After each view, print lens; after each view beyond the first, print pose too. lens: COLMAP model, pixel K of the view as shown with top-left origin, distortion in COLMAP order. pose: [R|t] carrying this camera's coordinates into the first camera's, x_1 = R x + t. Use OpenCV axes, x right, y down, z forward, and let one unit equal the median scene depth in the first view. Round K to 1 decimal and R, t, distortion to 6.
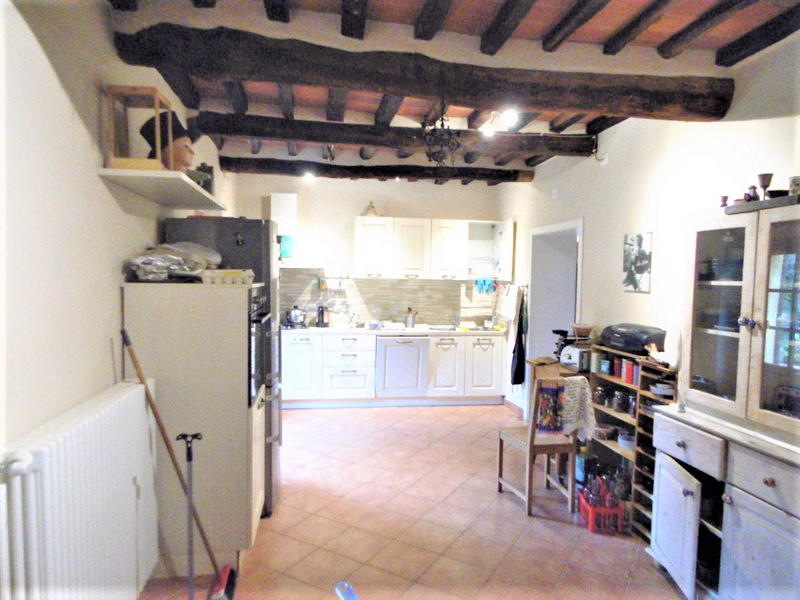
lens RADIAL K [[523.2, 0, 396.8], [0, 523.2, 299.6], [0, 0, 1]] dist [0.004952, -0.007711]
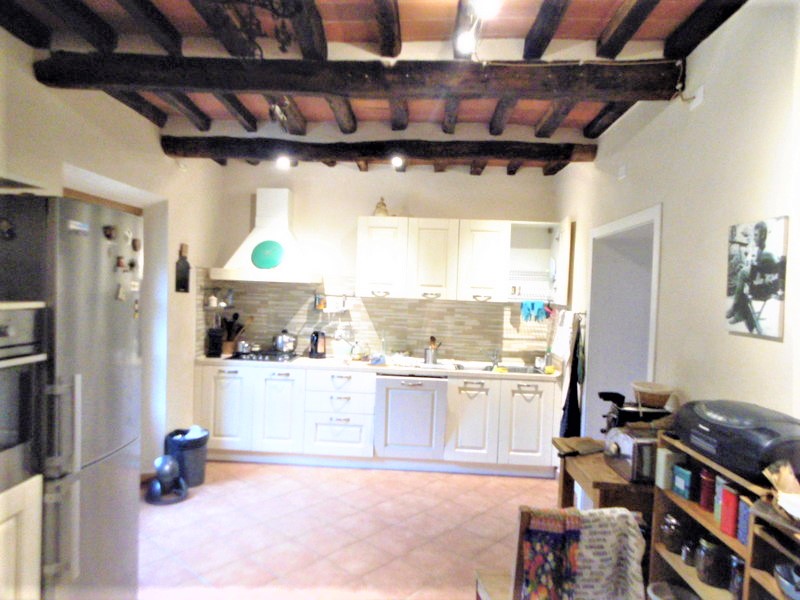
lens RADIAL K [[523.2, 0, 396.8], [0, 523.2, 299.6], [0, 0, 1]] dist [0.004952, -0.007711]
pose [[0.979775, 0.022020, -0.198889, 0.160510], [-0.028597, 0.999133, -0.030254, -0.018104], [0.198051, 0.035330, 0.979555, 0.316663]]
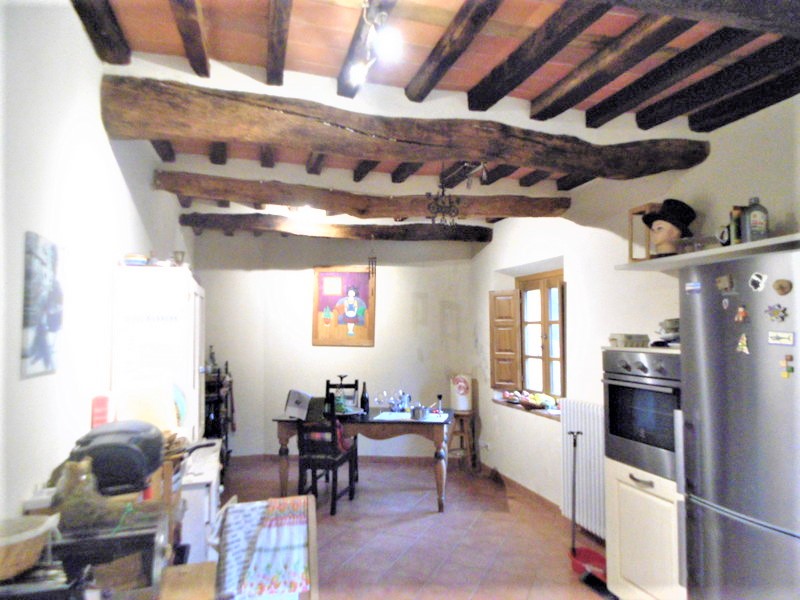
lens RADIAL K [[523.2, 0, 396.8], [0, 523.2, 299.6], [0, 0, 1]] dist [0.004952, -0.007711]
pose [[-0.992555, -0.019822, -0.120177, 0.161644], [-0.018358, 0.999743, -0.013277, -0.055935], [0.120409, -0.010972, -0.992664, 1.078706]]
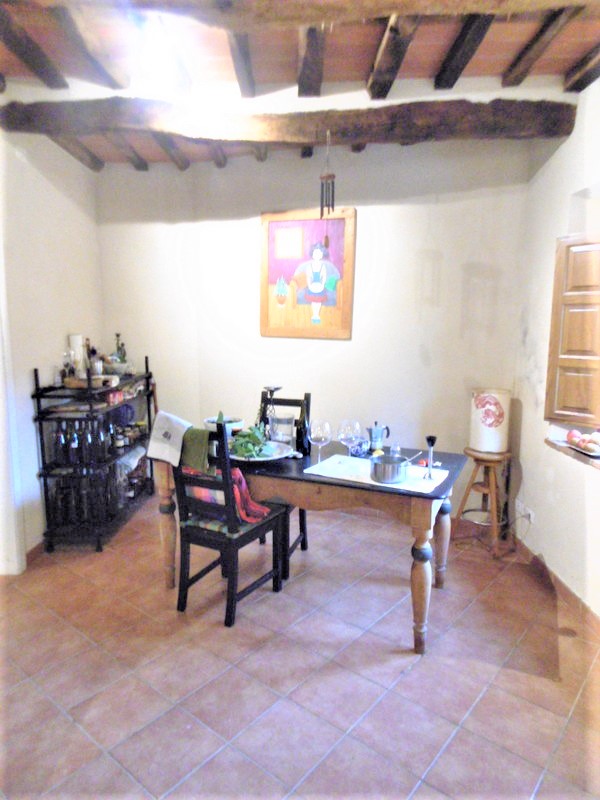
lens RADIAL K [[523.2, 0, 299.2], [0, 523.2, 395.8], [0, 0, 1]] dist [0.004952, -0.007711]
pose [[-0.987055, -0.045477, 0.153802, 0.016483], [-0.016166, 0.982285, 0.186697, -0.023147], [-0.159568, 0.181794, -0.970304, 0.632276]]
